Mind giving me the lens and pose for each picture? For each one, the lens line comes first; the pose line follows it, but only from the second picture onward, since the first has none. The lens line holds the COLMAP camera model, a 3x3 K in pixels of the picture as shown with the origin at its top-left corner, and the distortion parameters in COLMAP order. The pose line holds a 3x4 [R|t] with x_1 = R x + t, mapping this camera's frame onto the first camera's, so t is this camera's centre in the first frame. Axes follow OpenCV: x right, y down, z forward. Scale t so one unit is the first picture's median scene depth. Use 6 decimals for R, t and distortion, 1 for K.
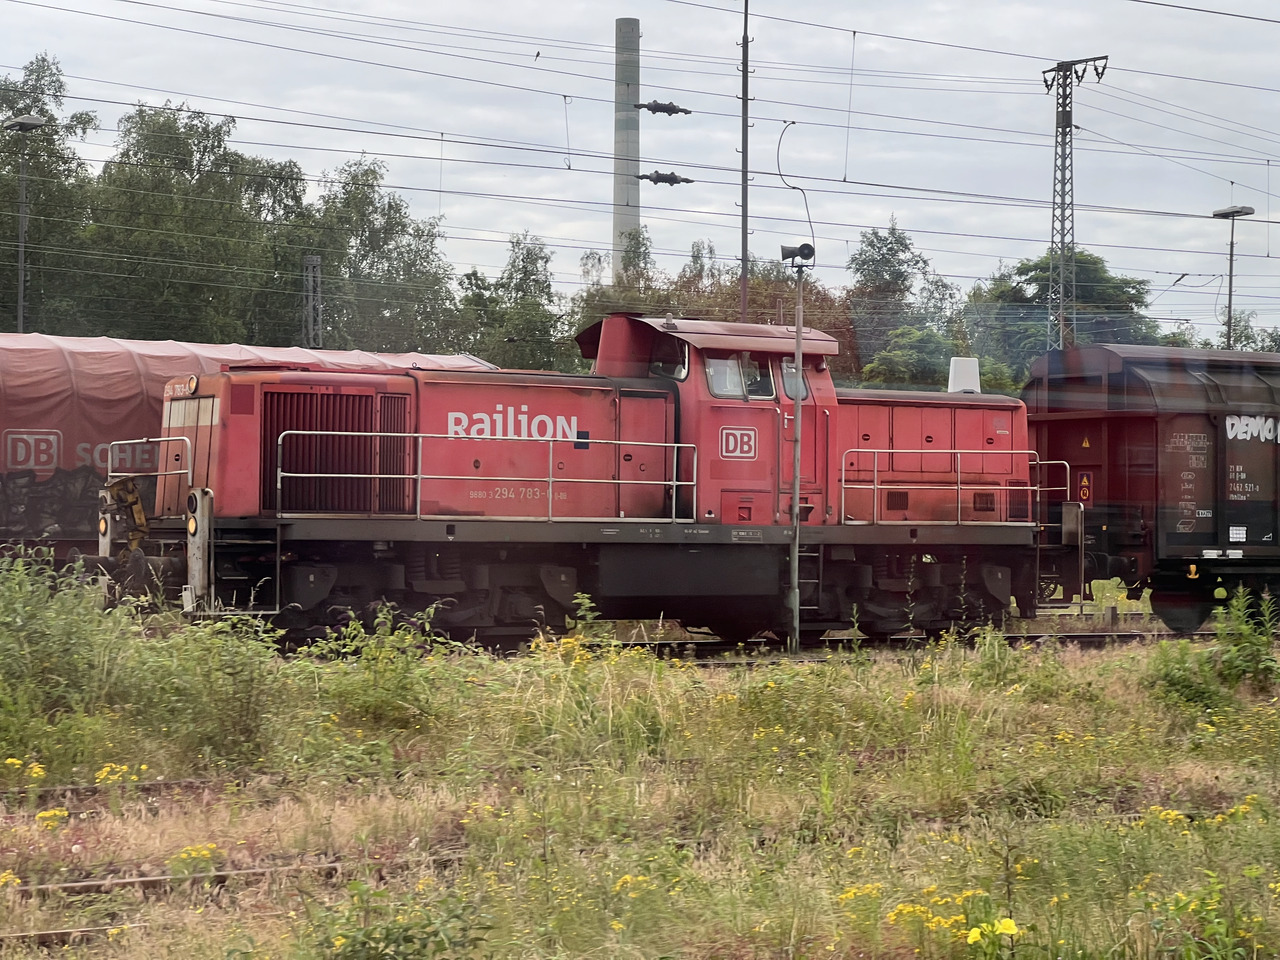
lens RADIAL K [[2887.3, 0, 636.0], [0, 2887.3, 476.8], [0, 0, 1]] dist [-0.107665, 5.346706]
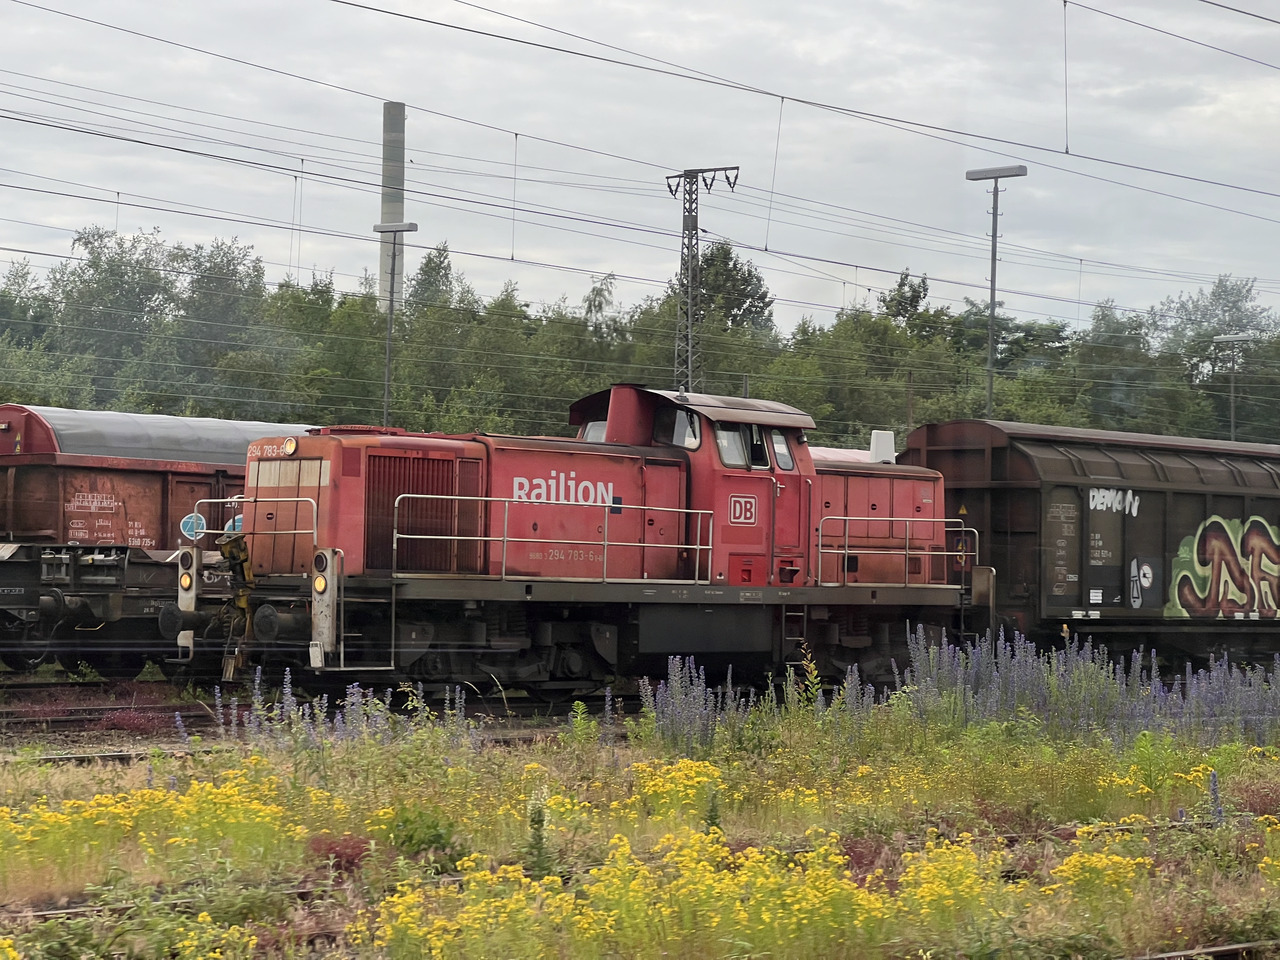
lens RADIAL K [[2923.1, 0, 622.2], [0, 2923.1, 401.5], [0, 0, 1]] dist [-0.153185, 3.425358]
pose [[0.965178, 0.028386, 0.260050, -0.300022], [-0.019343, 0.999118, -0.037270, -0.010906], [-0.260879, 0.030942, 0.964876, -0.038591]]
